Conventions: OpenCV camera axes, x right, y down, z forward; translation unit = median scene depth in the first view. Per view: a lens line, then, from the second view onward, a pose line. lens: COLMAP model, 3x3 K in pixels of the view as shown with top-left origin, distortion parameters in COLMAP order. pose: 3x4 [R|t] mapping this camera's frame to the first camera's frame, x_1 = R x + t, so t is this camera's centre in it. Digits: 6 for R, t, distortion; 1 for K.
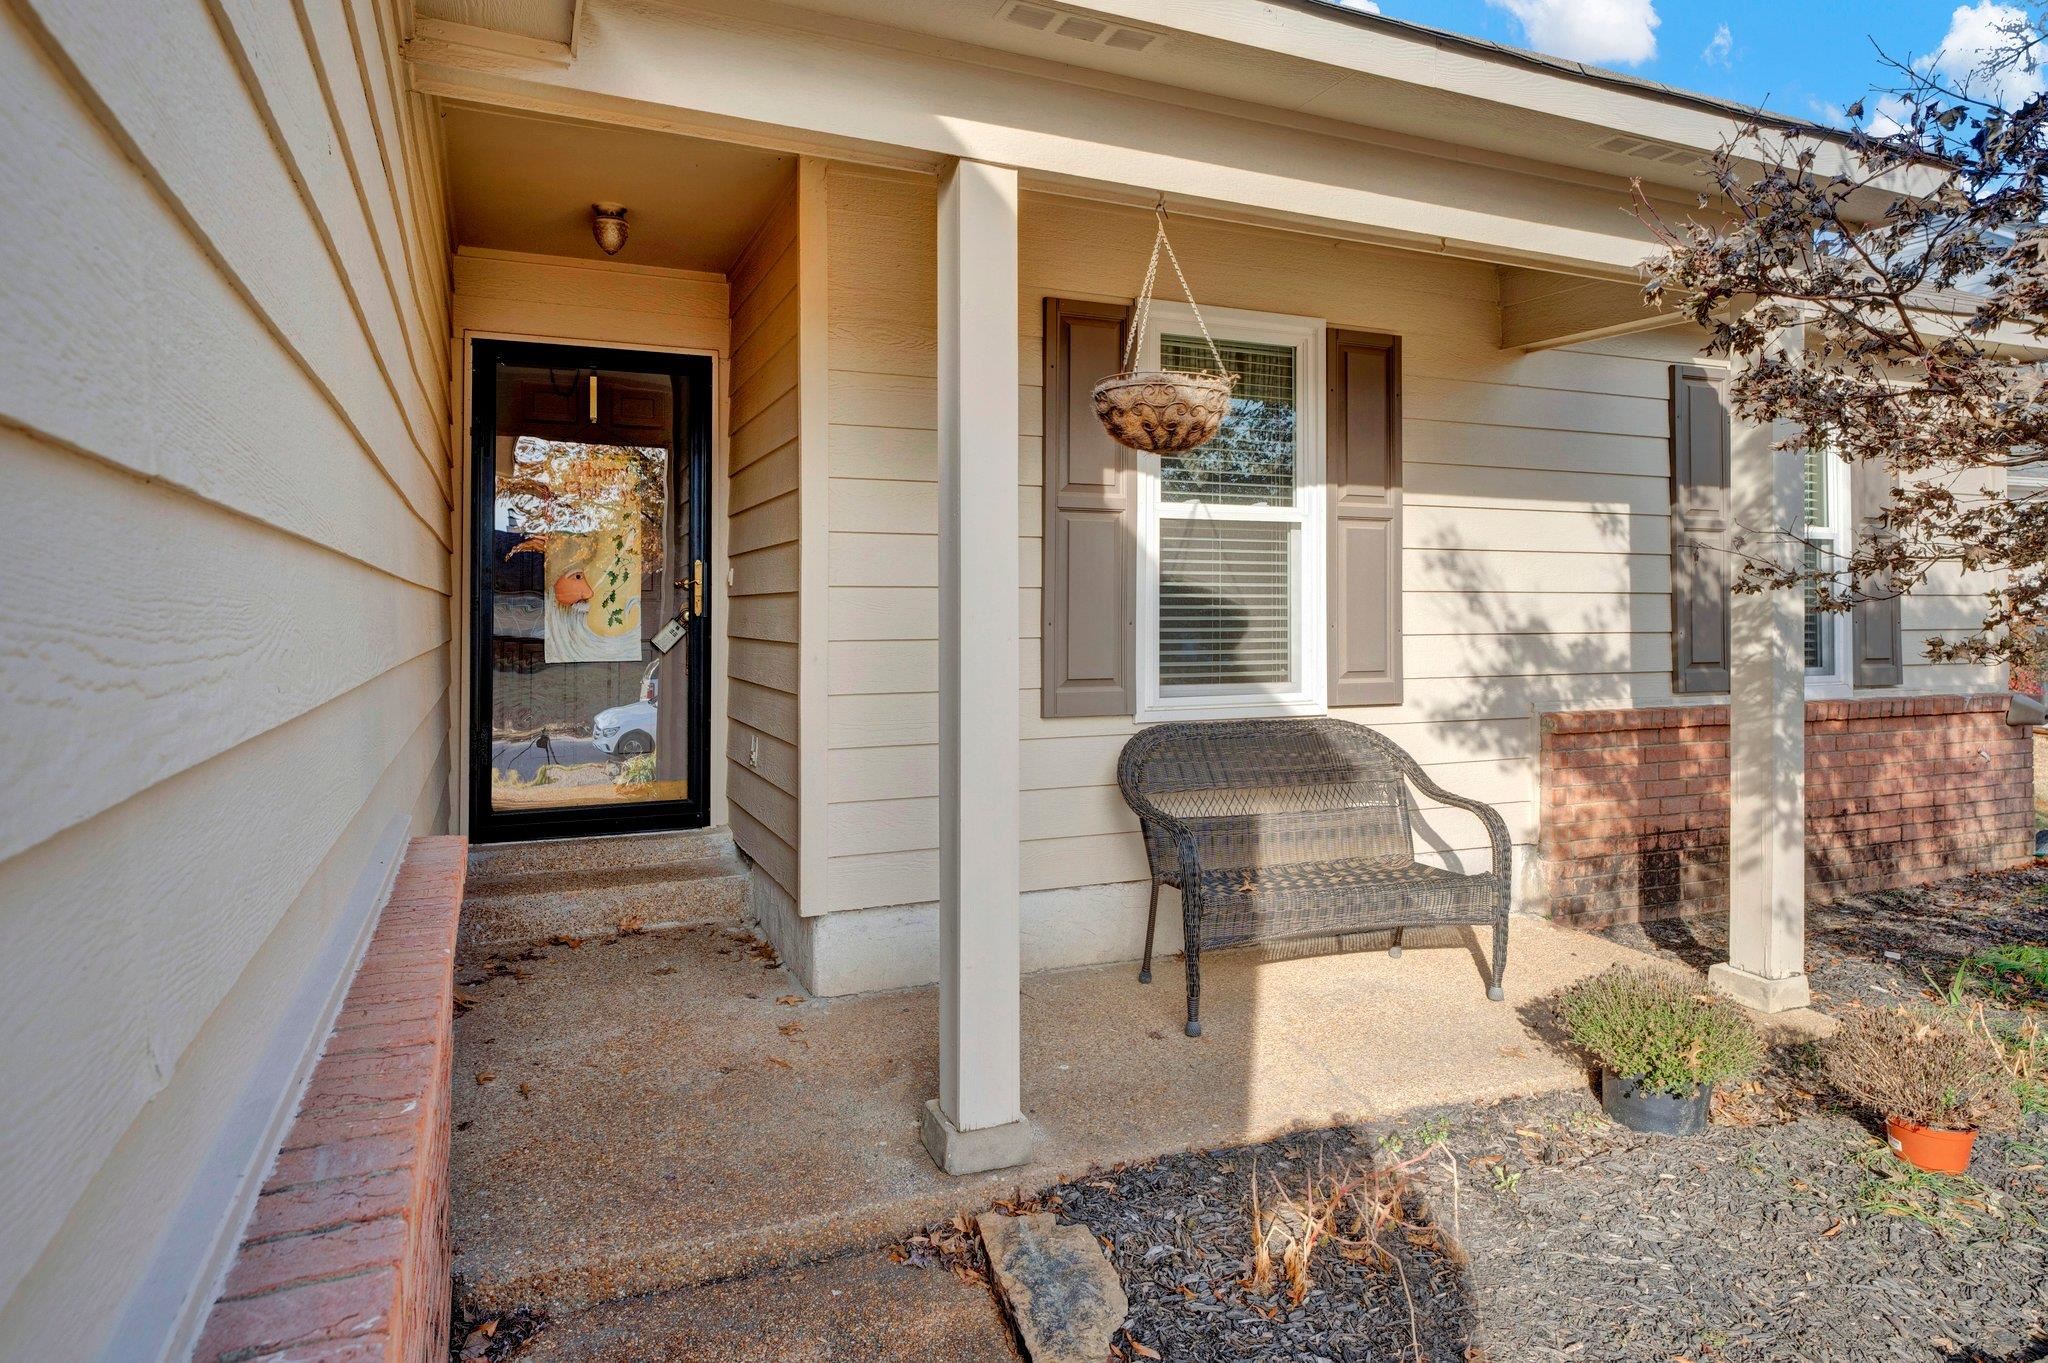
lens RADIAL K [[1216.4, 0, 1027.0], [0, 1216.4, 613.1], [0, 0, 1]] dist [0.000988, 0.000169]
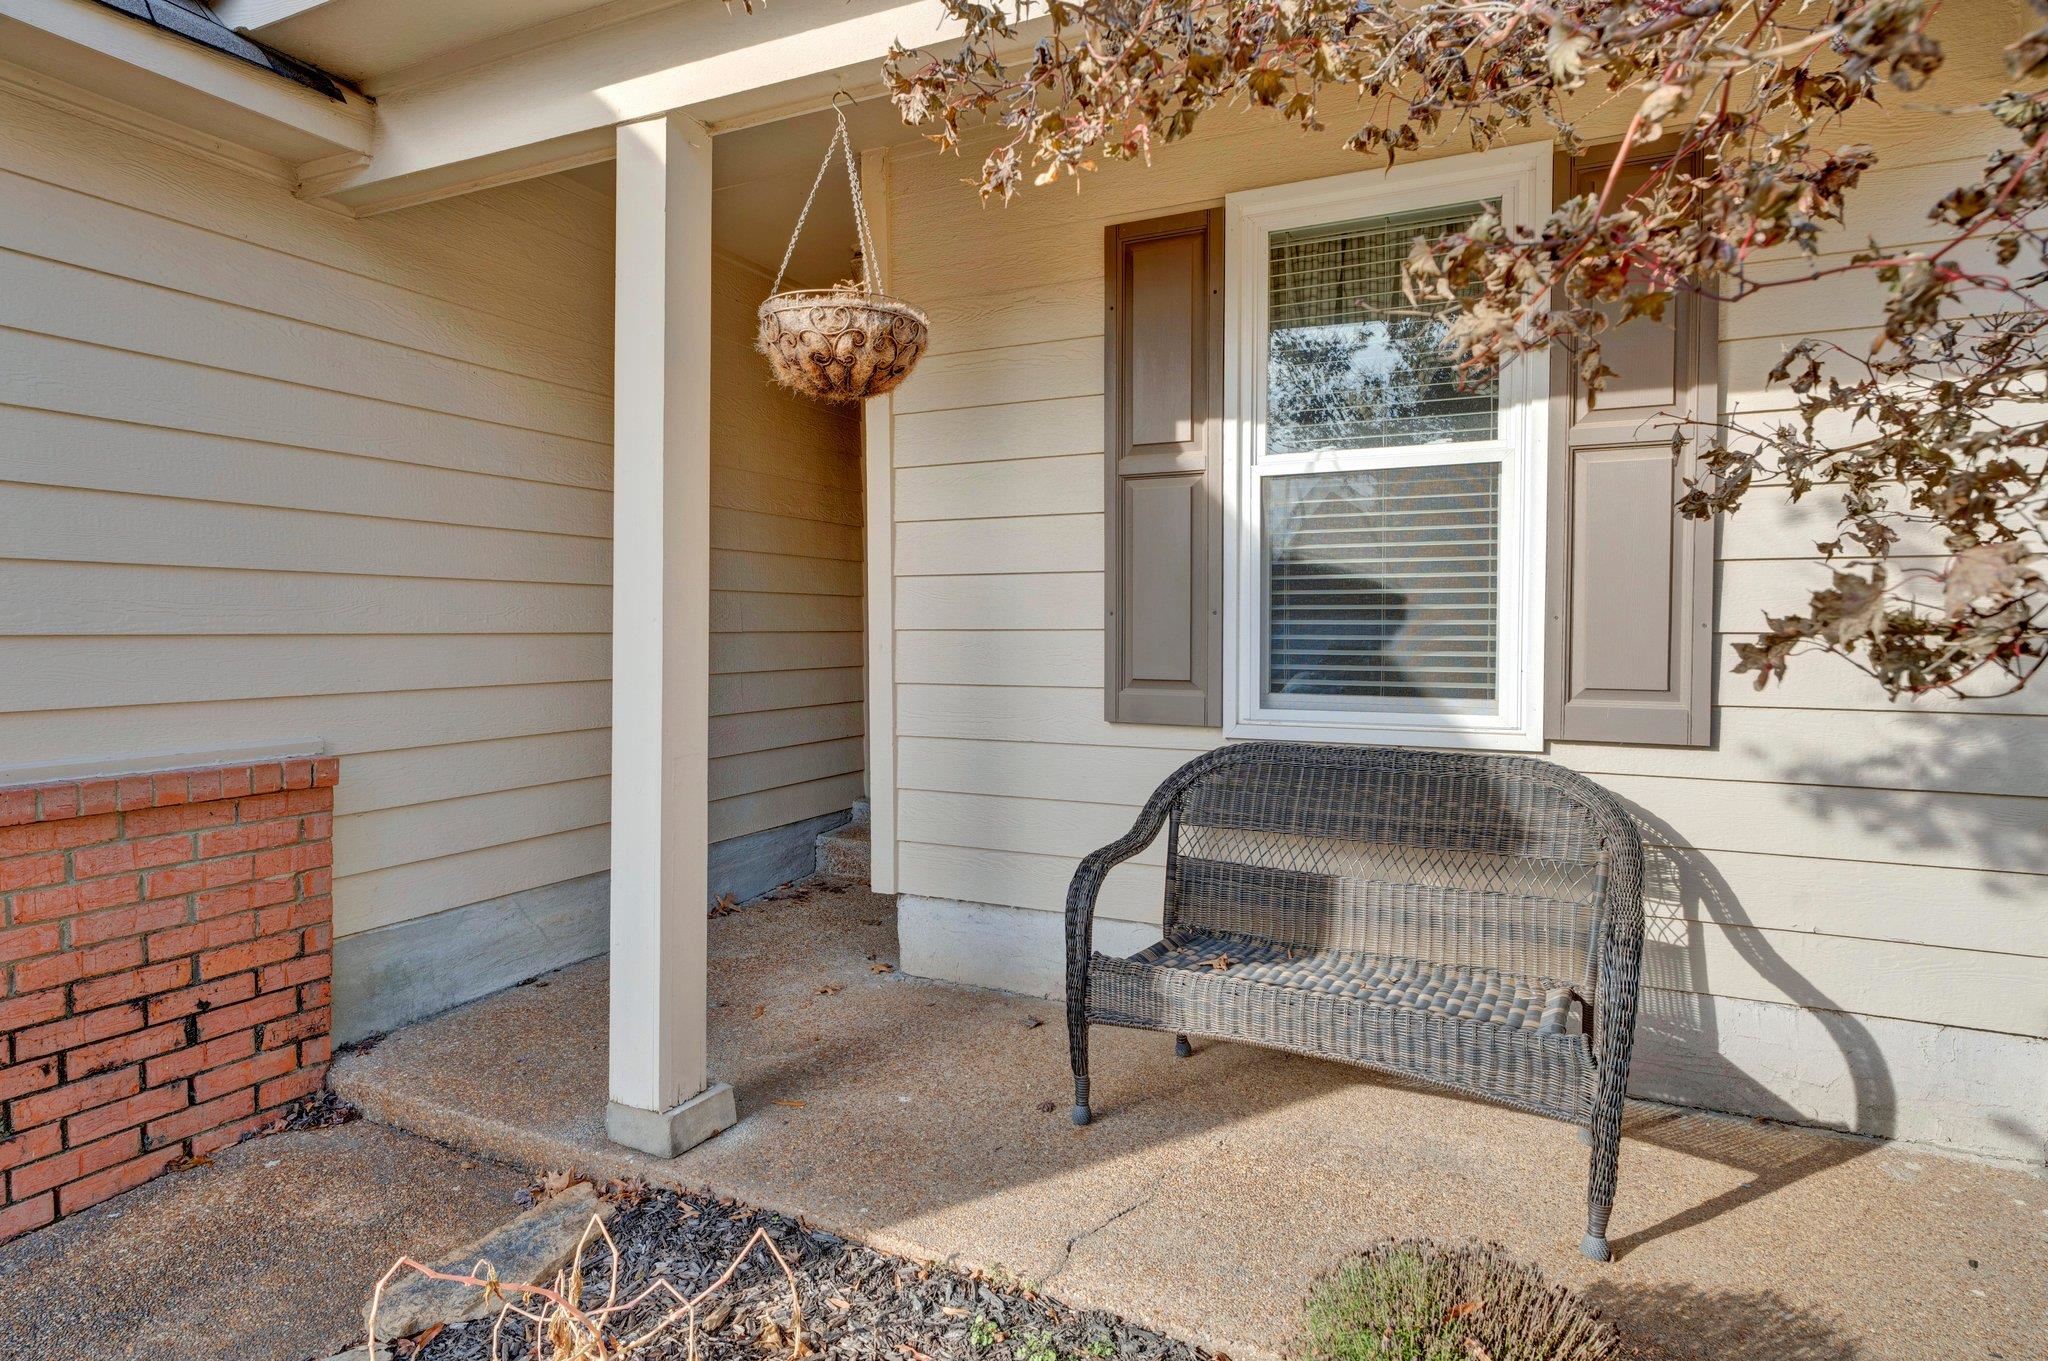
lens RADIAL K [[1110.4, 0, 1024.0], [0, 1110.4, 680.5], [0, 0, 1]] dist [0.005778, 0.000517]
pose [[0.654407, 0.038172, -0.755179, 0.534387], [-0.003235, 0.998857, 0.047686, 0.017576], [0.756136, -0.028763, 0.653782, 0.409216]]
